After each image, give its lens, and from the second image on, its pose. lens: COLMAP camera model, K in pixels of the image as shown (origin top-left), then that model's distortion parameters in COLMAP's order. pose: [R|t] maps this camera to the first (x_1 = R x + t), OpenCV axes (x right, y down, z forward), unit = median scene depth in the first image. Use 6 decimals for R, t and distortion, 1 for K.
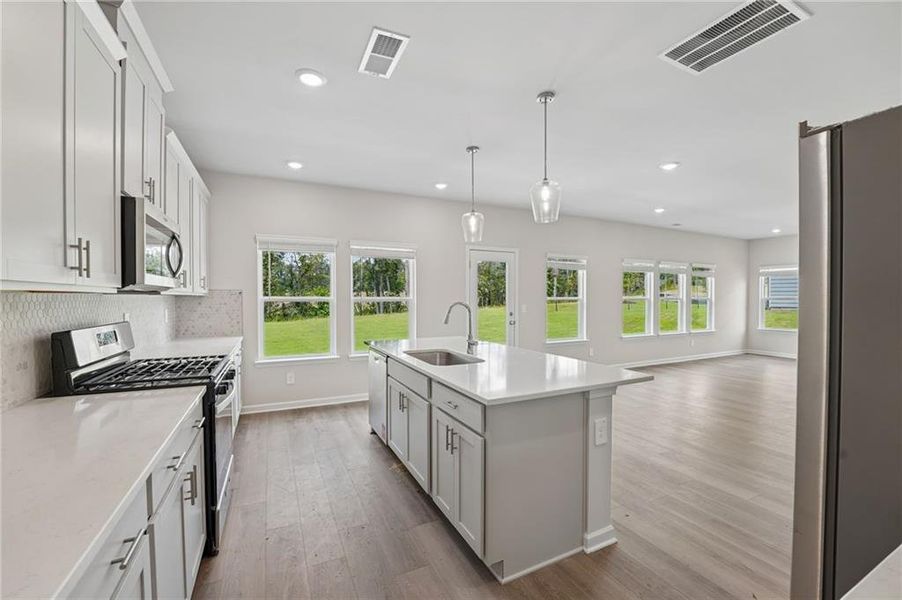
lens RADIAL K [[368.4, 0, 444.2], [0, 368.4, 305.3], [0, 0, 1]] dist [-0.030177, 0.003727]
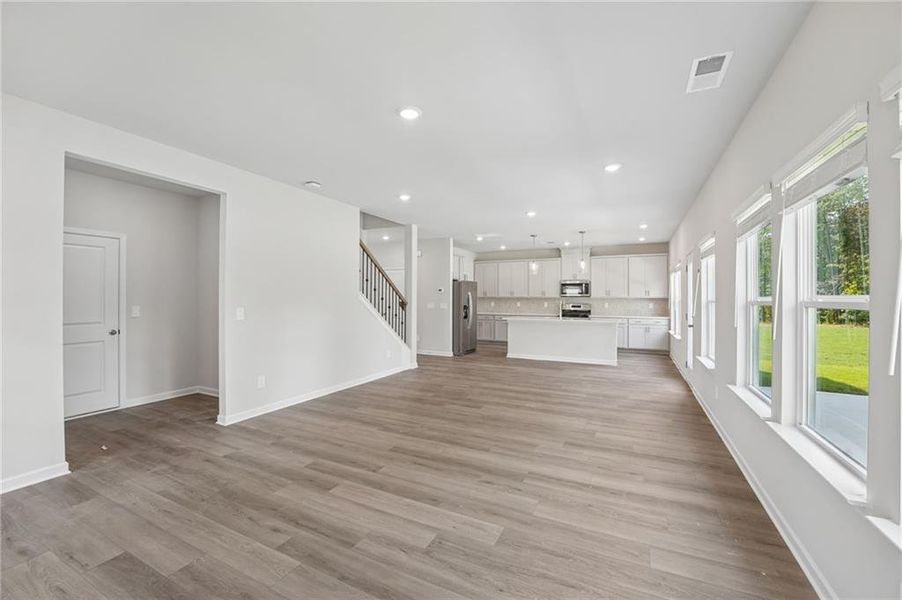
lens RADIAL K [[368.4, 0, 448.6], [0, 368.4, 295.4], [0, 0, 1]] dist [-0.030177, 0.003727]
pose [[-0.790463, -0.006463, -0.612476, 1.251769], [-0.014404, 0.999864, 0.008039, -0.027541], [0.612341, 0.015177, -0.790448, 1.363793]]
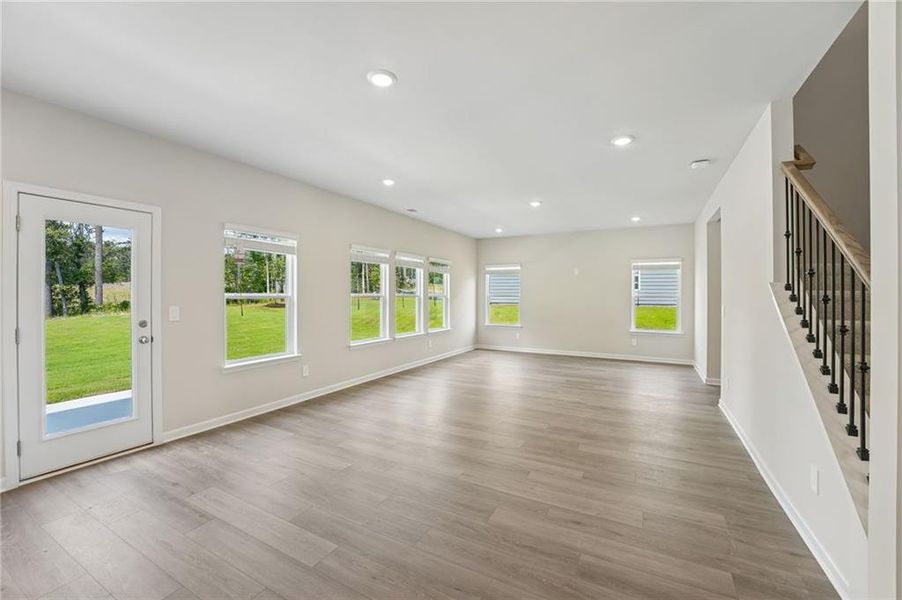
lens RADIAL K [[368.4, 0, 444.4], [0, 368.4, 295.9], [0, 0, 1]] dist [-0.030177, 0.003727]
pose [[0.815340, 0.001049, 0.578981, 0.239037], [0.007988, 0.999883, -0.013060, -0.007625], [-0.578927, 0.015273, 0.815236, 0.300486]]
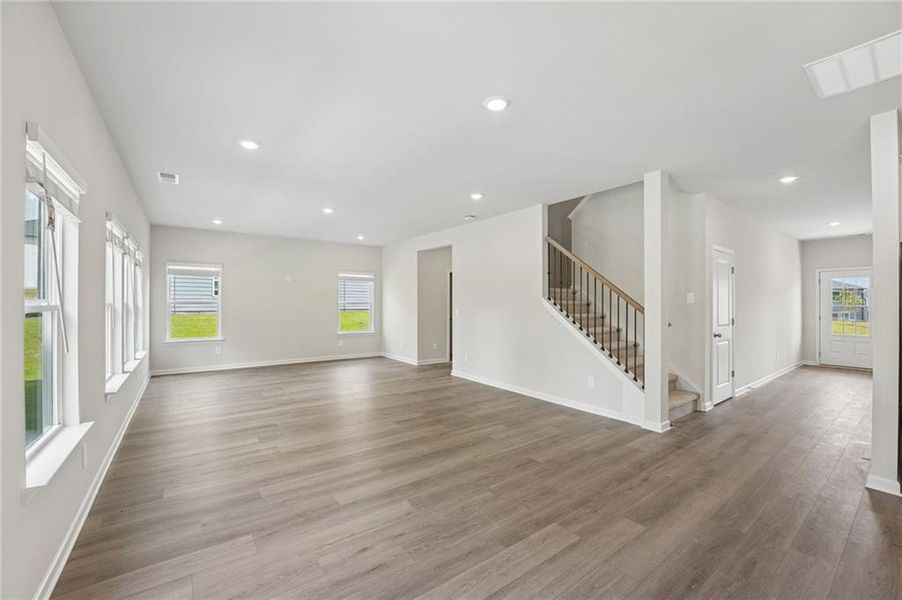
lens RADIAL K [[368.4, 0, 453.0], [0, 368.4, 298.0], [0, 0, 1]] dist [-0.030177, 0.003727]
pose [[-0.189155, 0.012176, 0.981872, -0.008707], [0.016509, 0.999821, -0.009218, -0.017333], [-0.981808, 0.014466, -0.189322, 0.813147]]
